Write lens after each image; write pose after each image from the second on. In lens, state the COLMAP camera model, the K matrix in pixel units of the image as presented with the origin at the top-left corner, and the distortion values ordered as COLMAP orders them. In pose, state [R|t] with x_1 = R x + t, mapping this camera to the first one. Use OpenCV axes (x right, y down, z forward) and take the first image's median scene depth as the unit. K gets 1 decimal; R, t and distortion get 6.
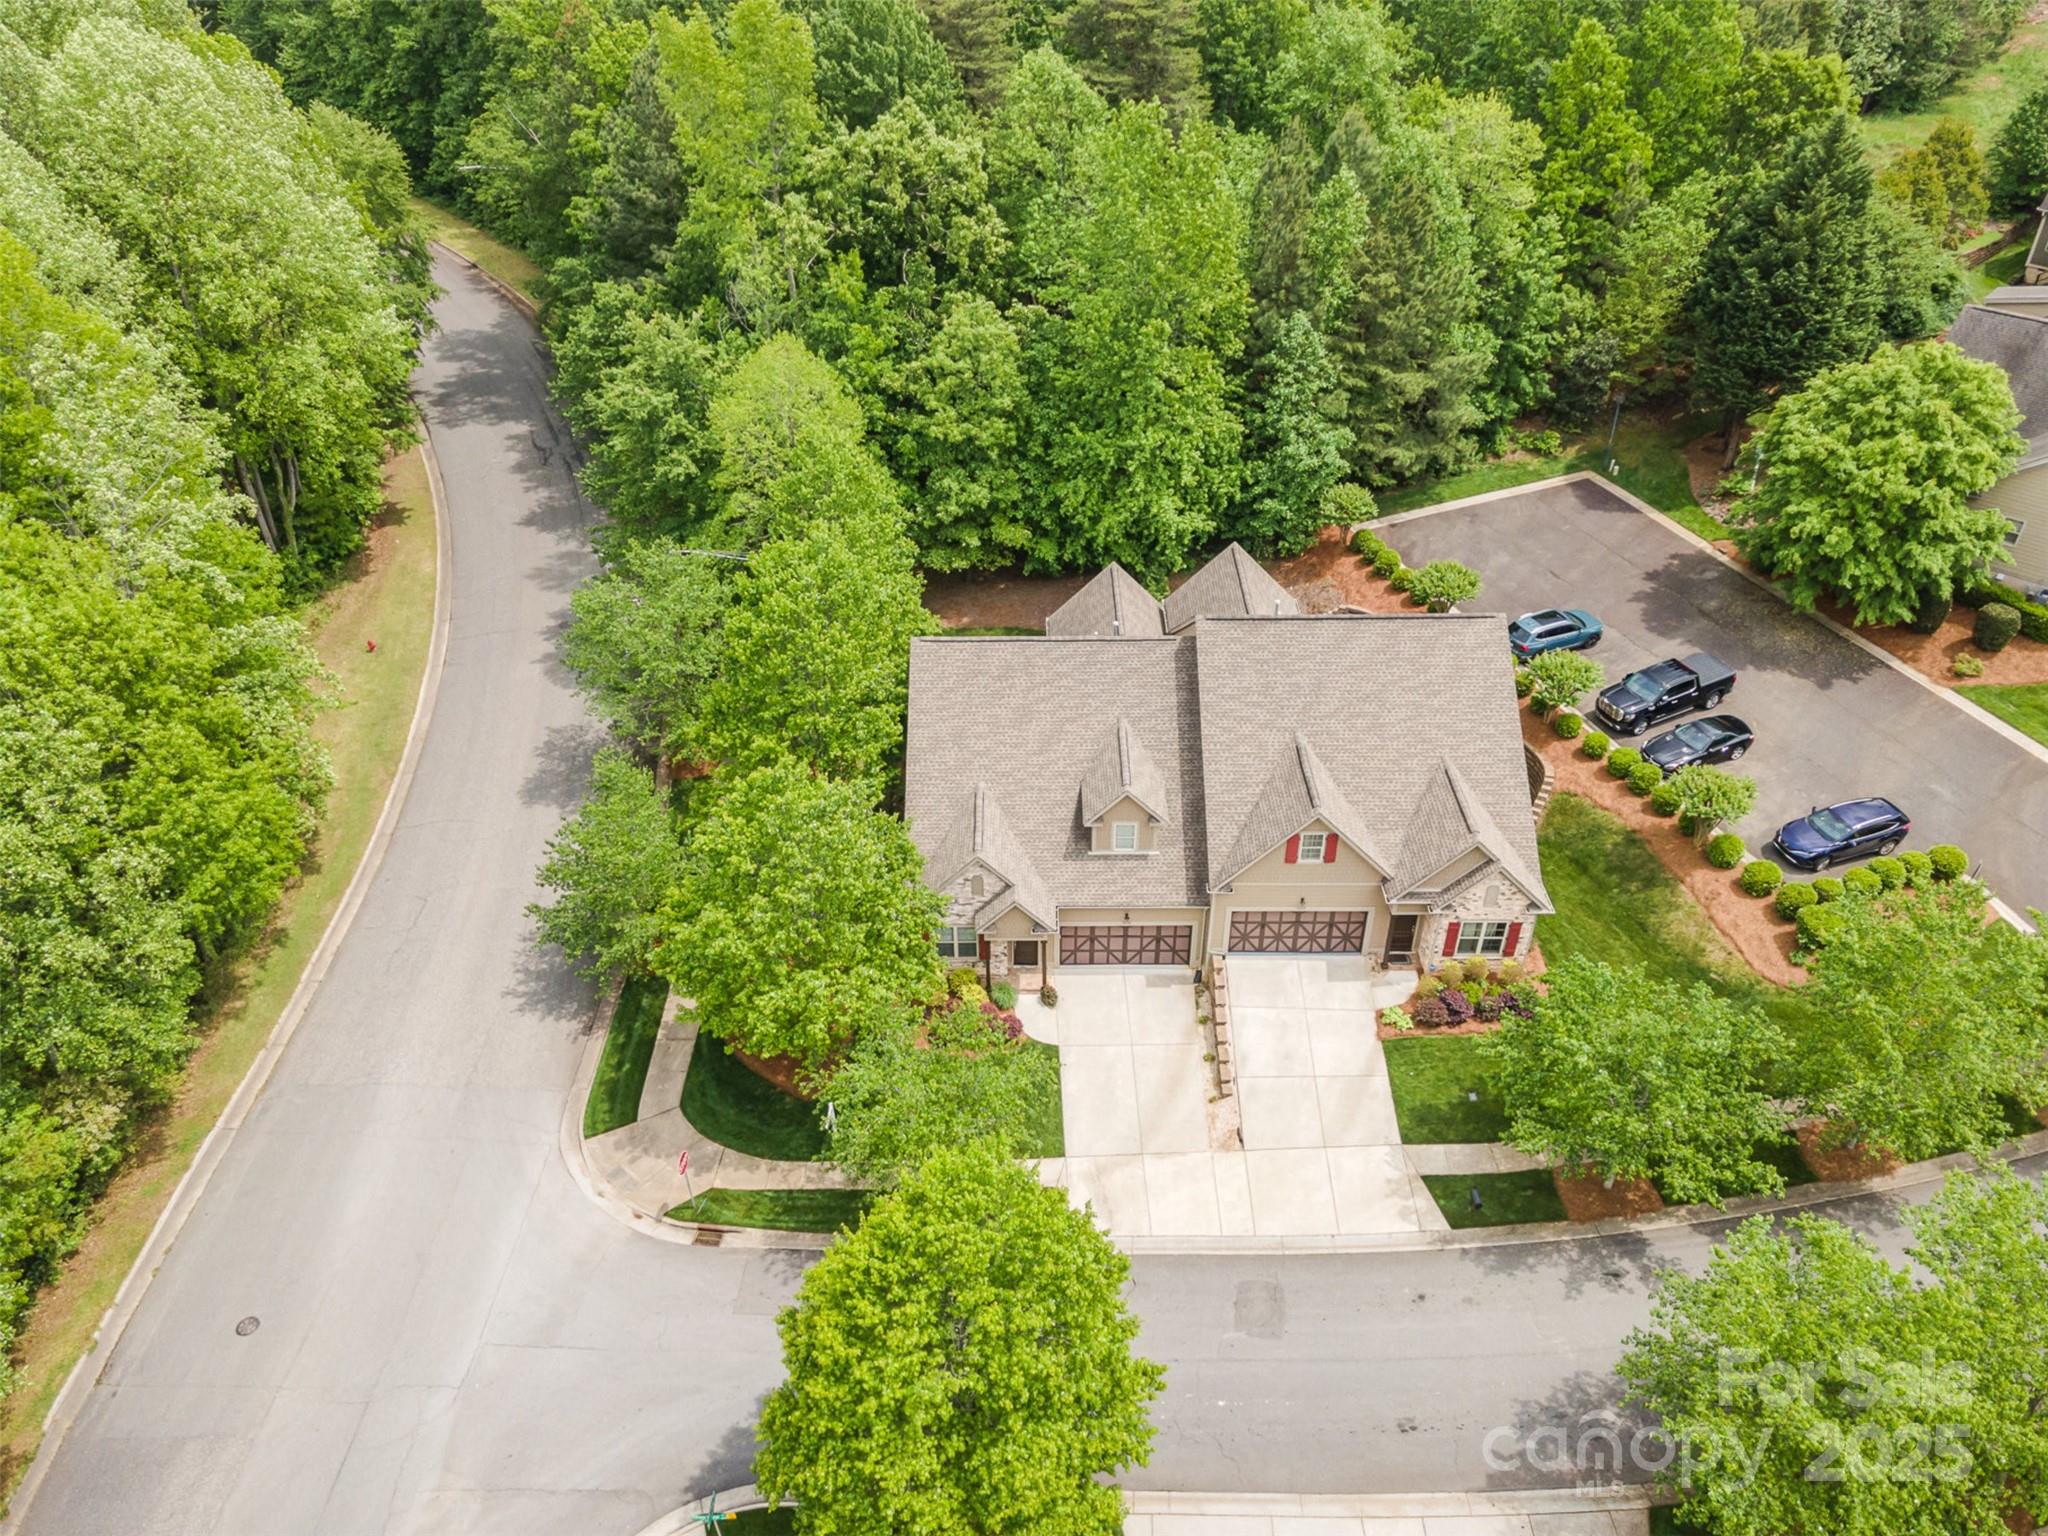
lens RADIAL K [[1485.2, 0, 1024.8], [0, 1485.2, 769.3], [0, 0, 1]] dist [0.051635, 0.005870]
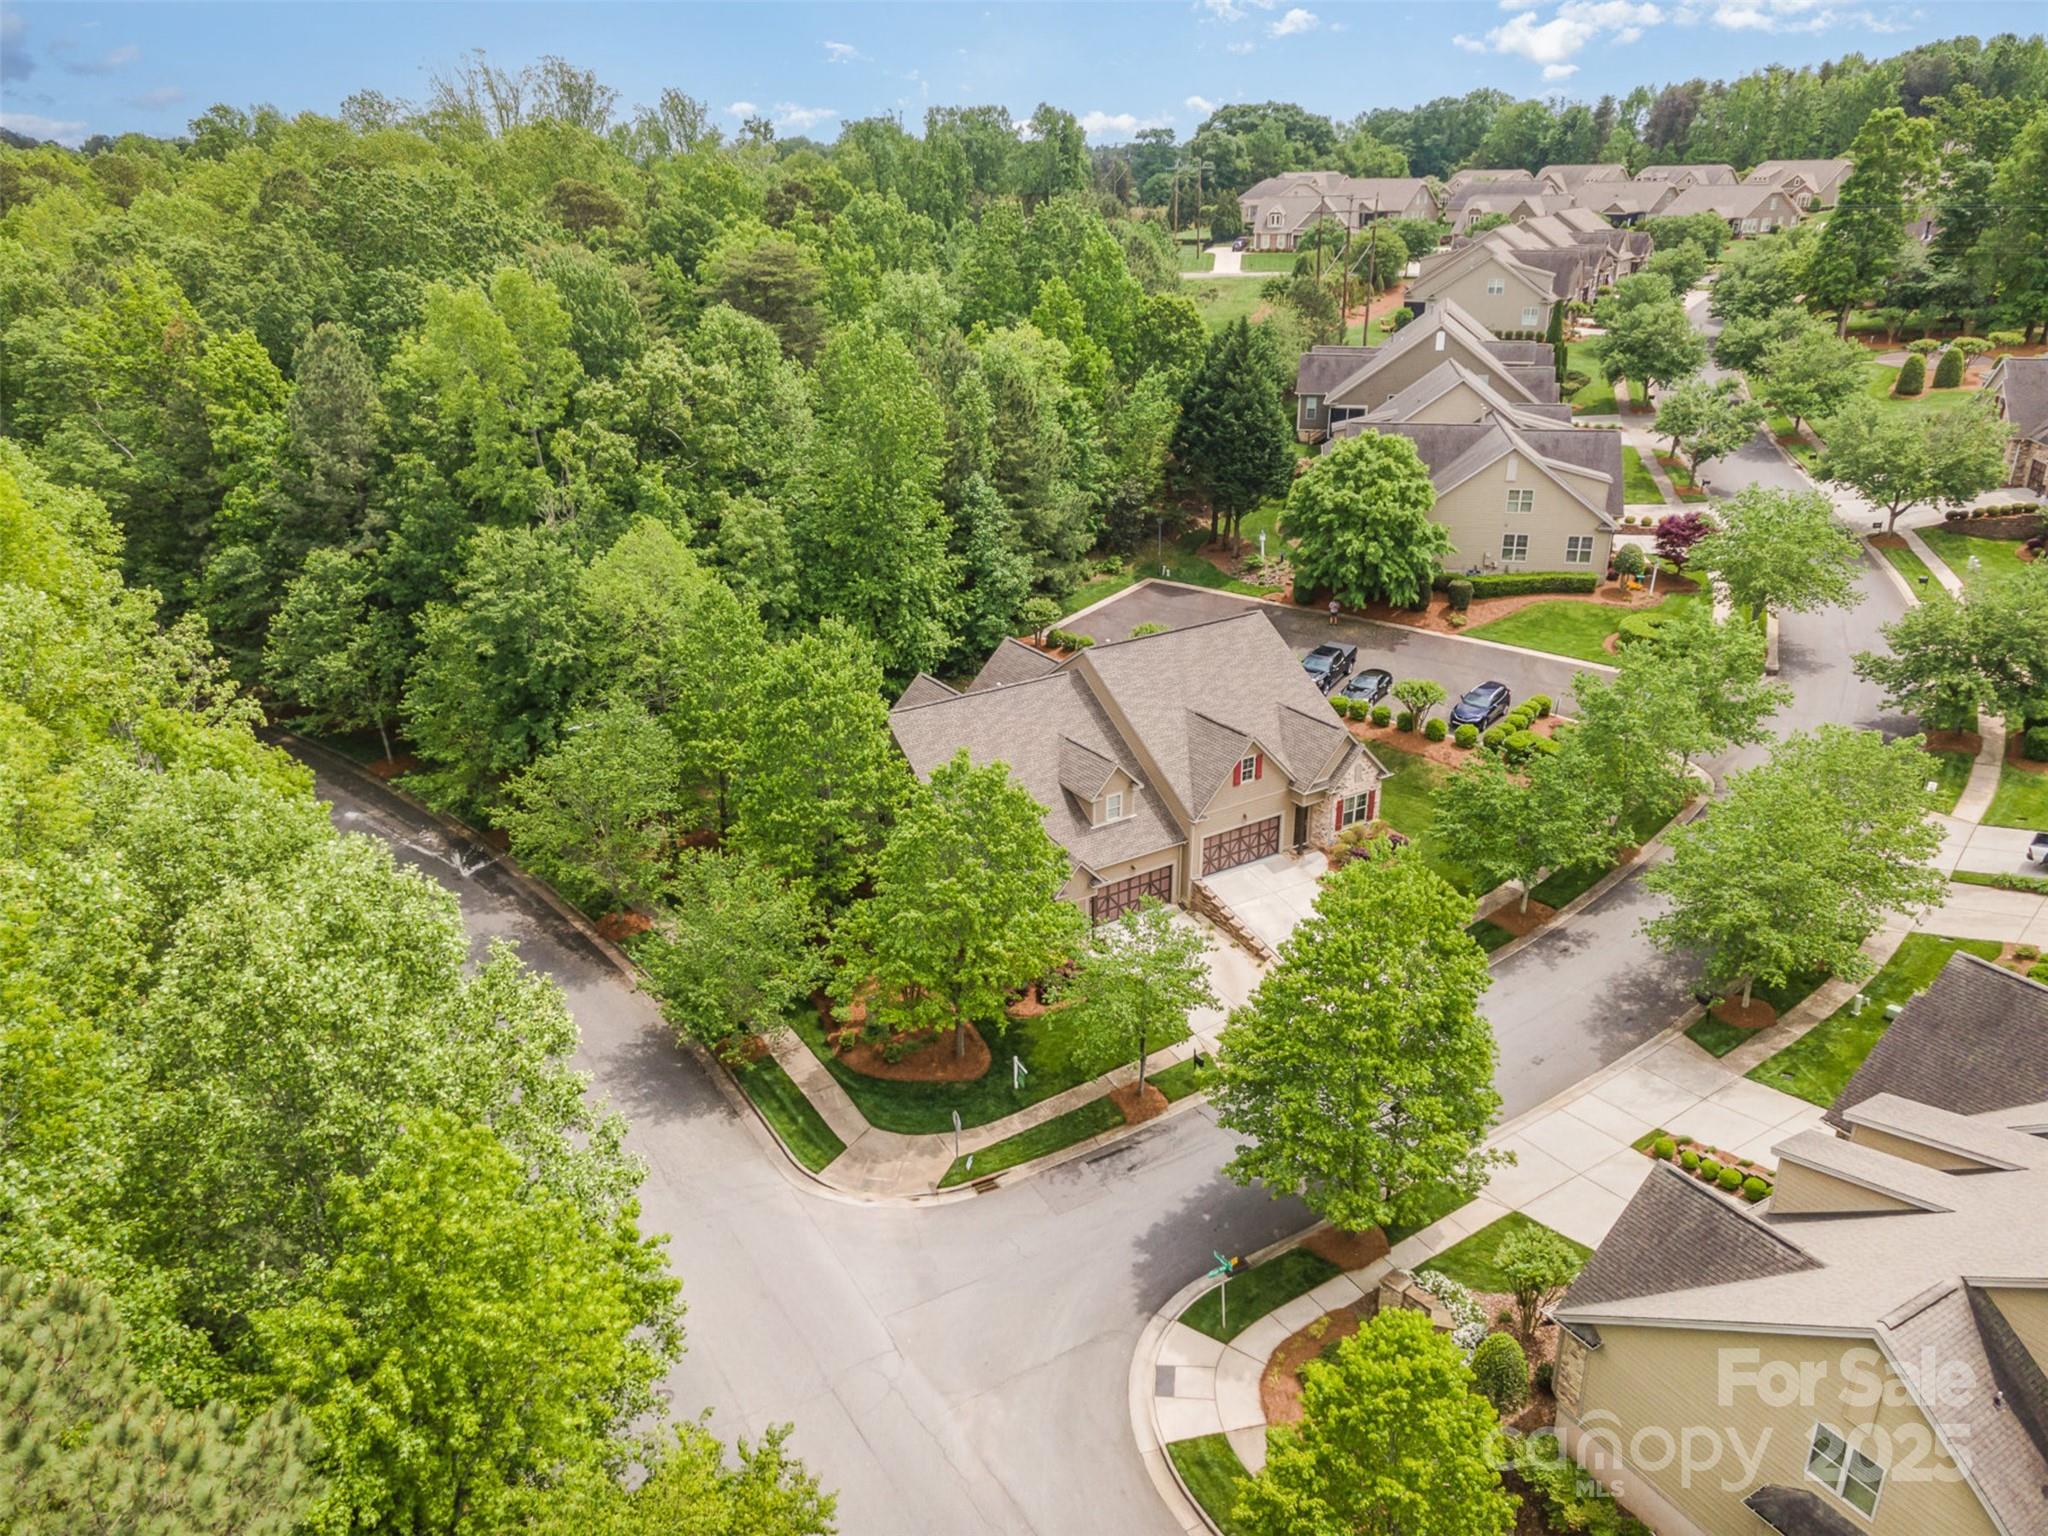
lens RADIAL K [[1485.2, 0, 1031.9], [0, 1485.2, 781.4], [0, 0, 1]] dist [0.051635, 0.005870]
pose [[0.836082, -0.220152, 0.502494, -0.540169], [0.328350, 0.934587, -0.136870, 0.152501], [-0.439493, 0.279428, 0.853678, -0.050012]]
